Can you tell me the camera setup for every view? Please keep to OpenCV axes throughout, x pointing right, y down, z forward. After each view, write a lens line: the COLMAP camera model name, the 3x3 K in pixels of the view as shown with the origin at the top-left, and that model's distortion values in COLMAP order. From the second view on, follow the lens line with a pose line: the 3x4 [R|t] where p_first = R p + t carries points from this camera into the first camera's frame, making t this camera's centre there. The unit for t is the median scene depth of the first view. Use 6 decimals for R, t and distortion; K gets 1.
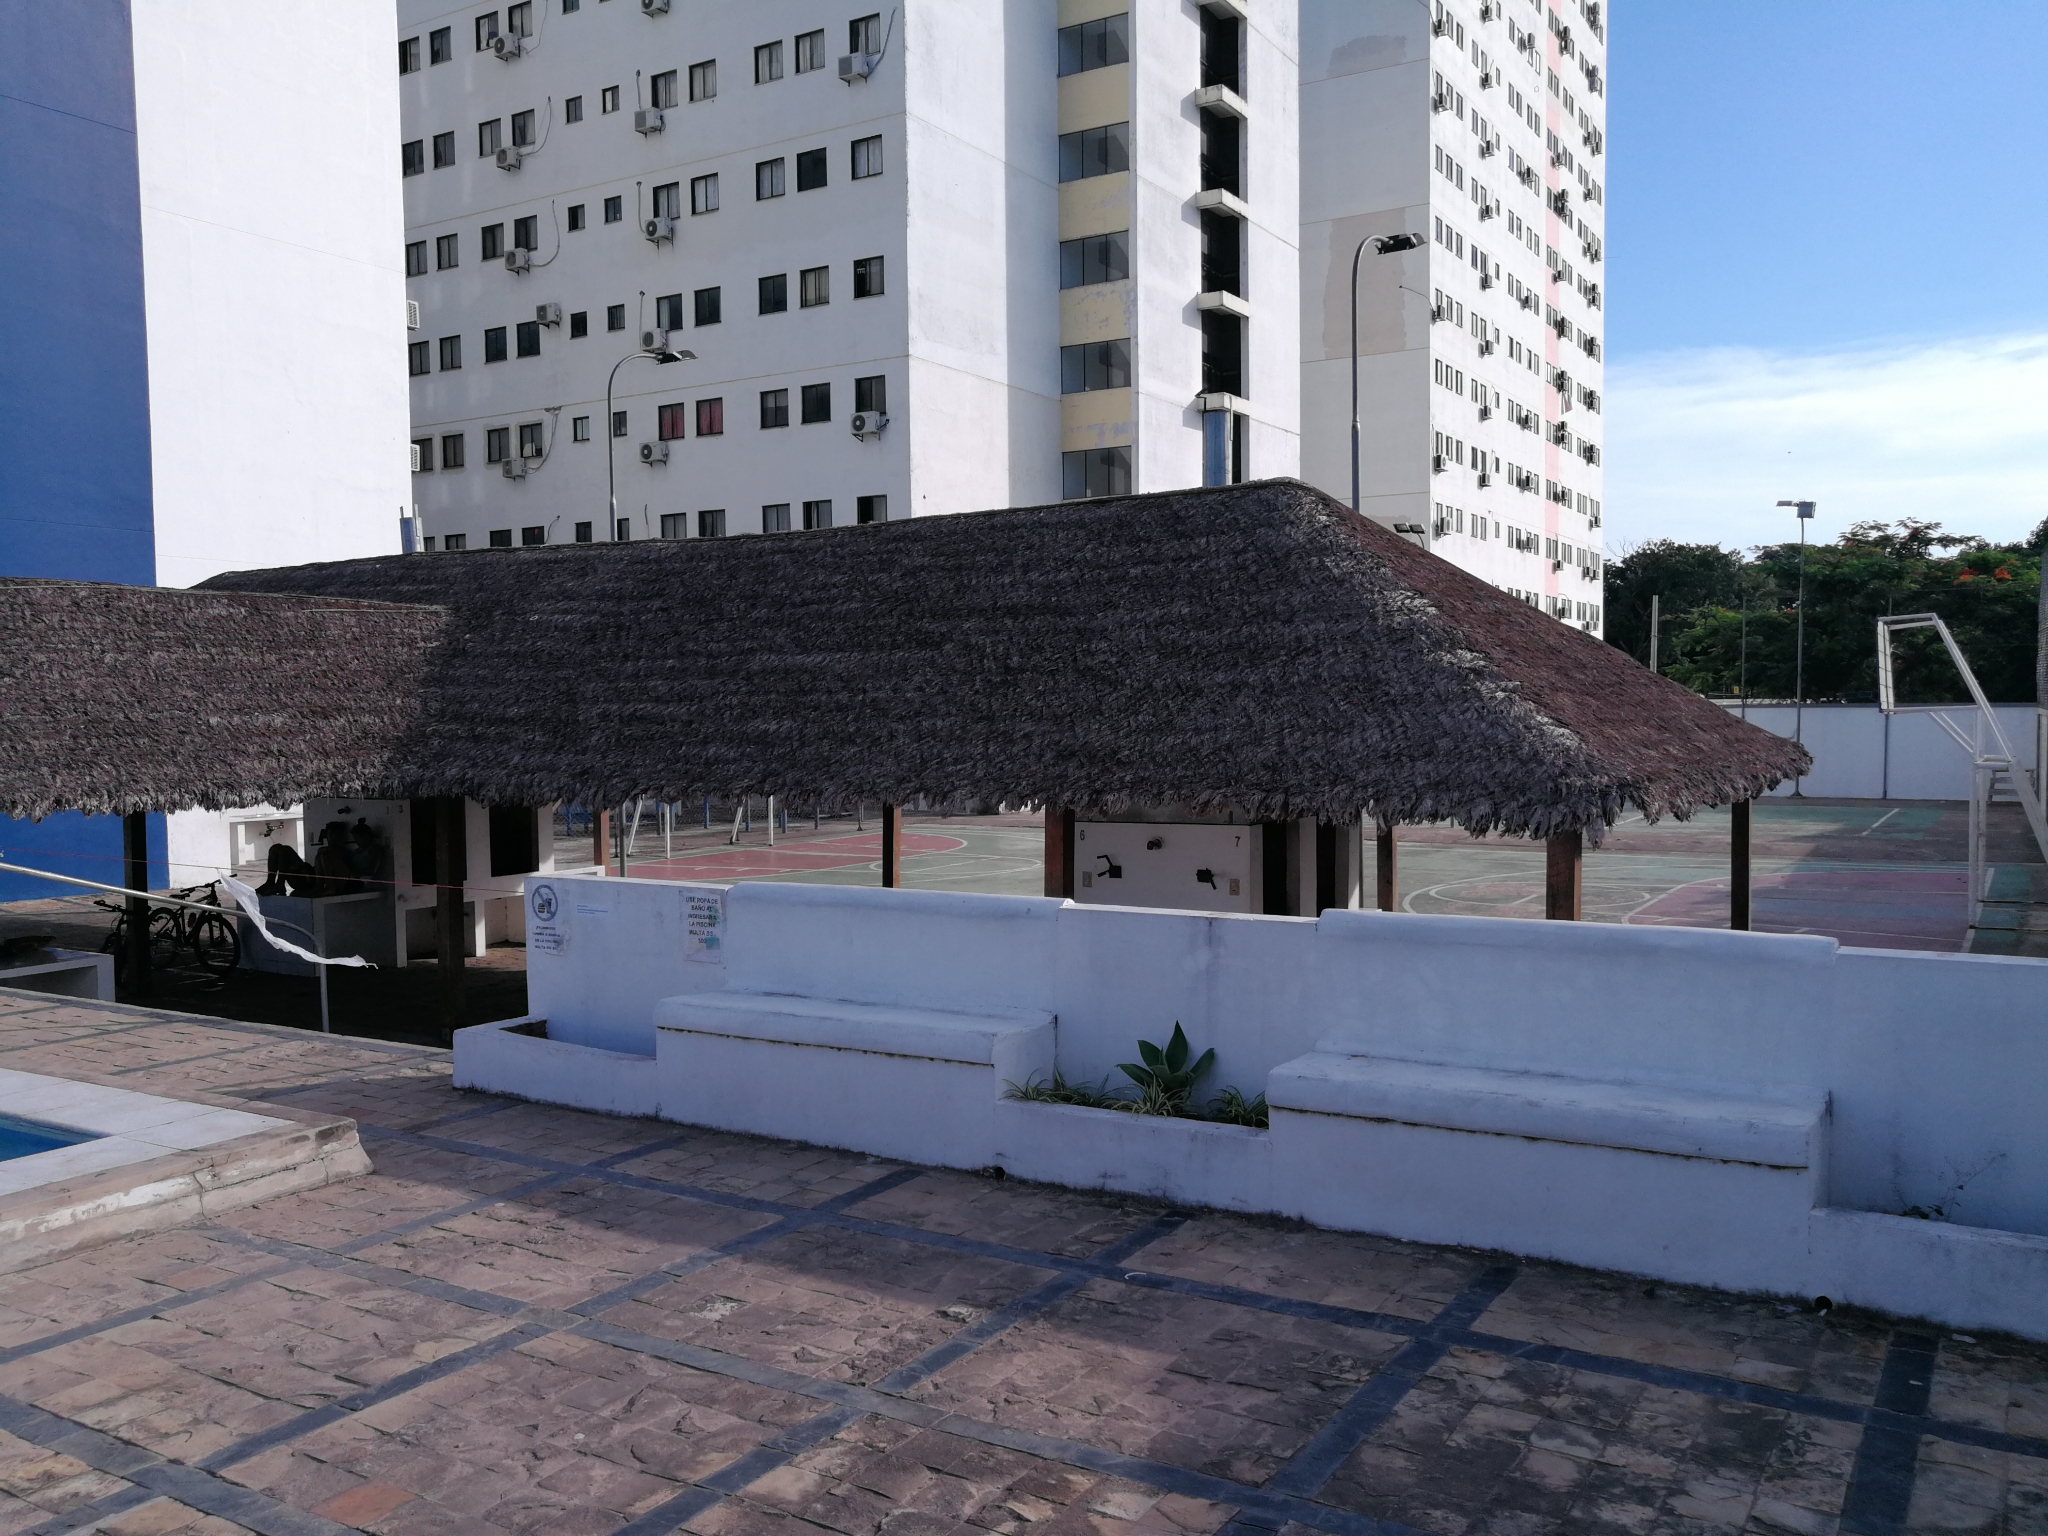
lens RADIAL K [[1637.6, 0, 1035.1], [0, 1637.6, 769.3], [0, 0, 1]] dist [-0.008159, 0.008200]
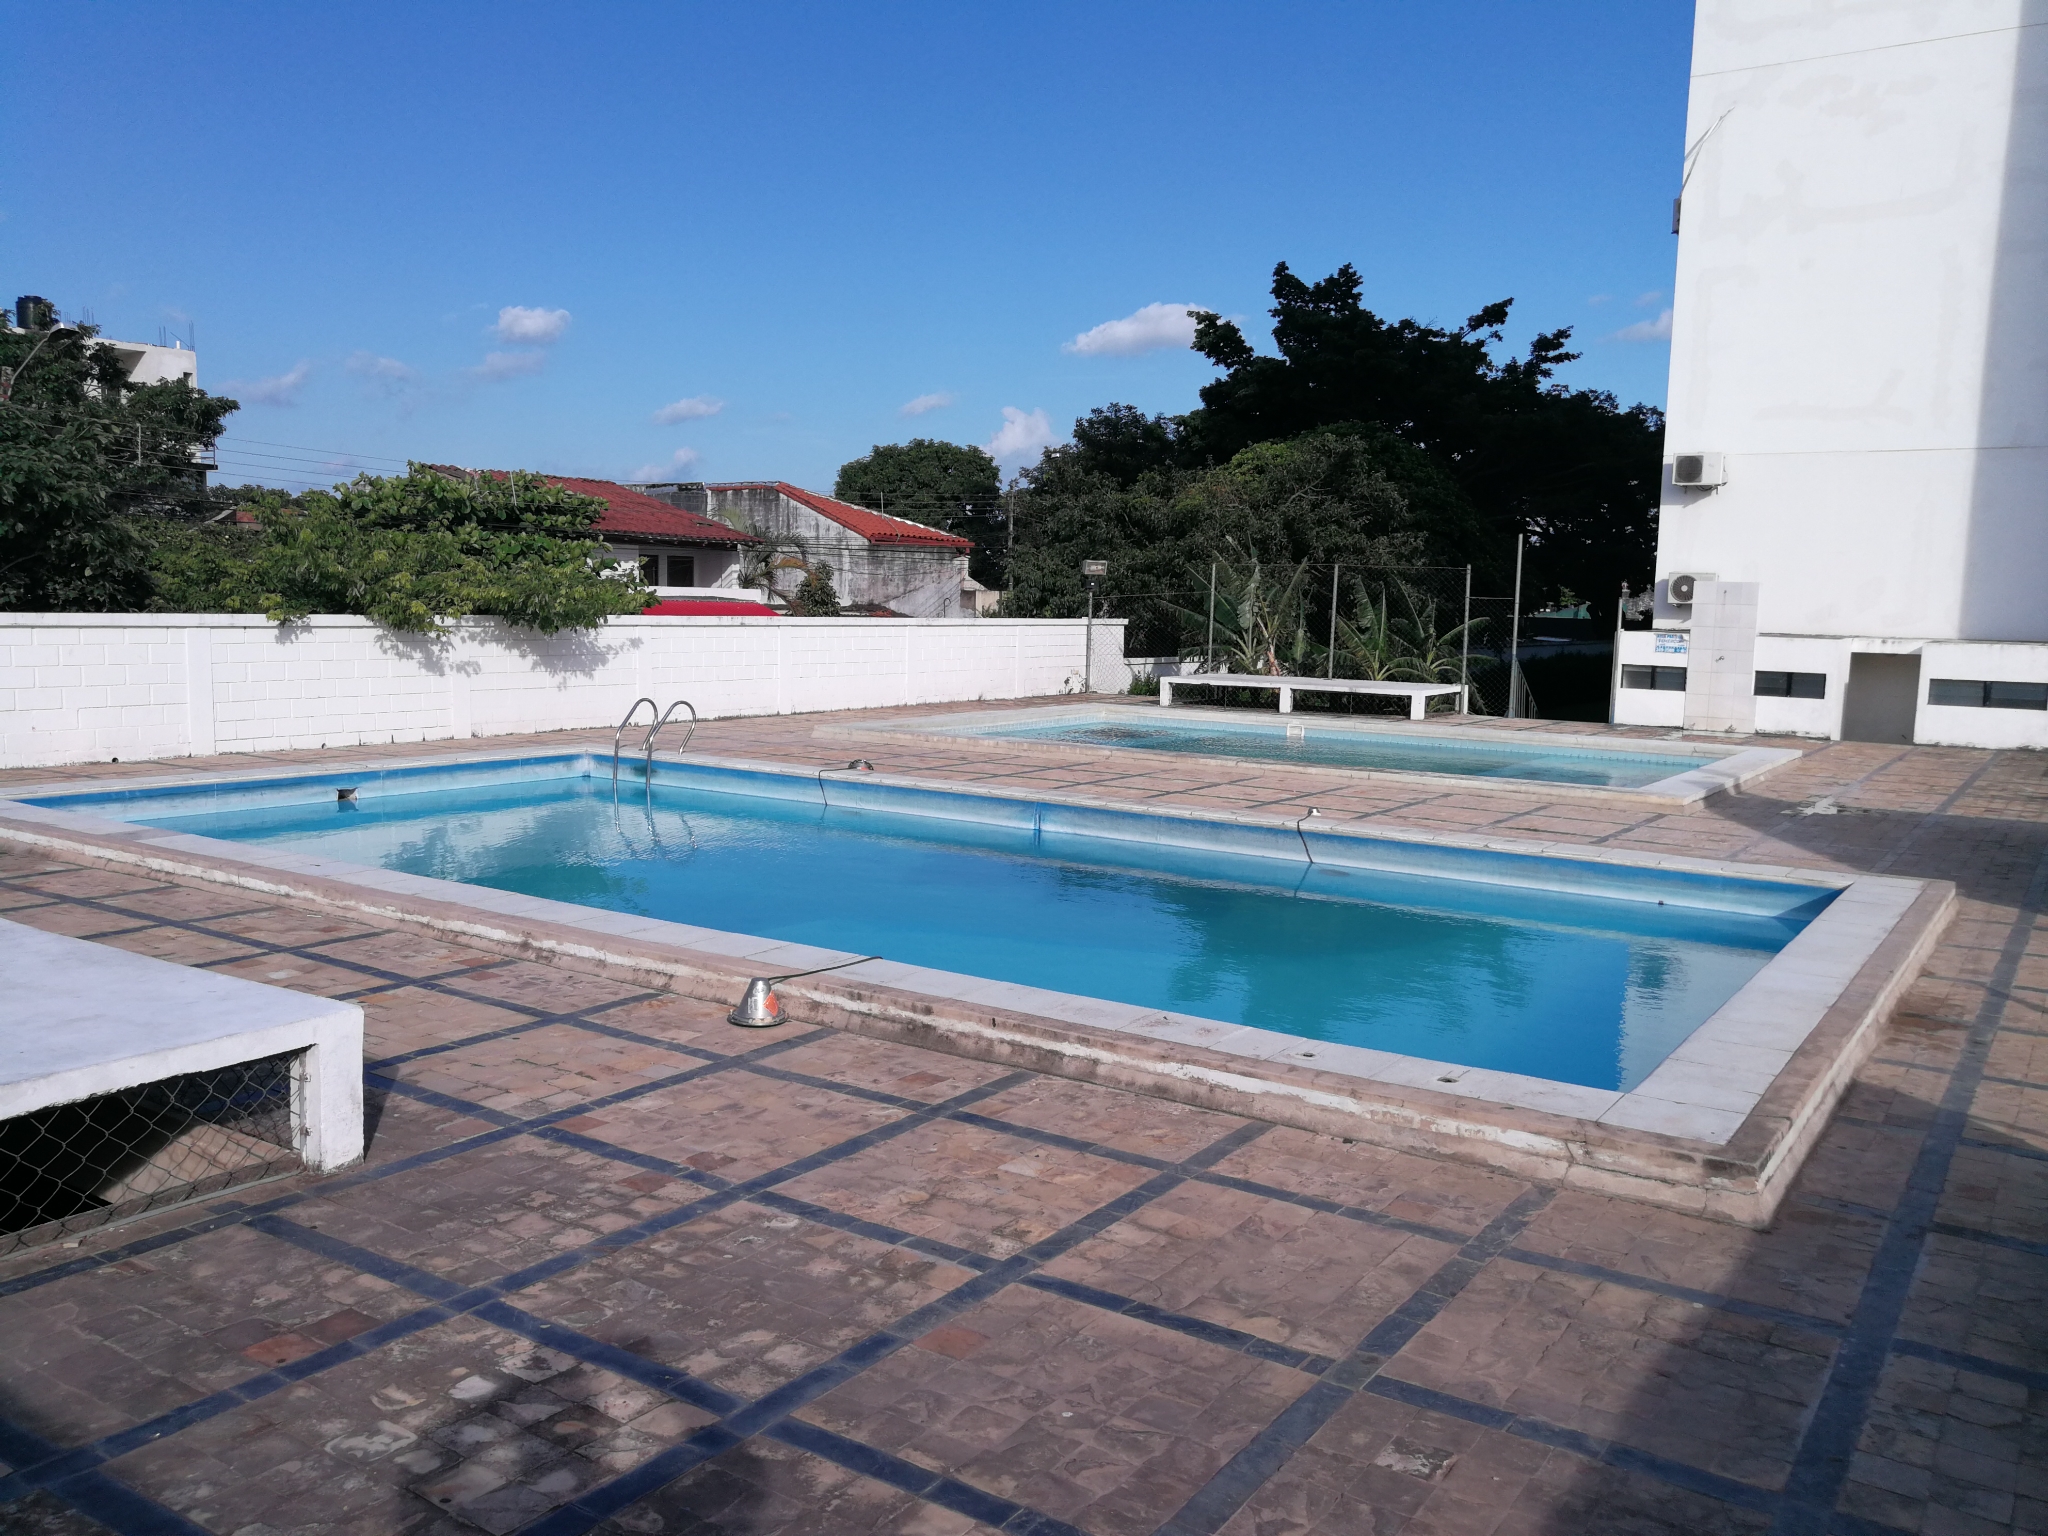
lens RADIAL K [[1637.6, 0, 1034.6], [0, 1637.6, 771.0], [0, 0, 1]] dist [-0.008159, 0.008200]
pose [[-0.027569, 0.116986, -0.992751, 0.521041], [-0.064541, 0.990848, 0.118554, -0.089948], [0.997534, 0.067342, -0.019766, 0.709428]]
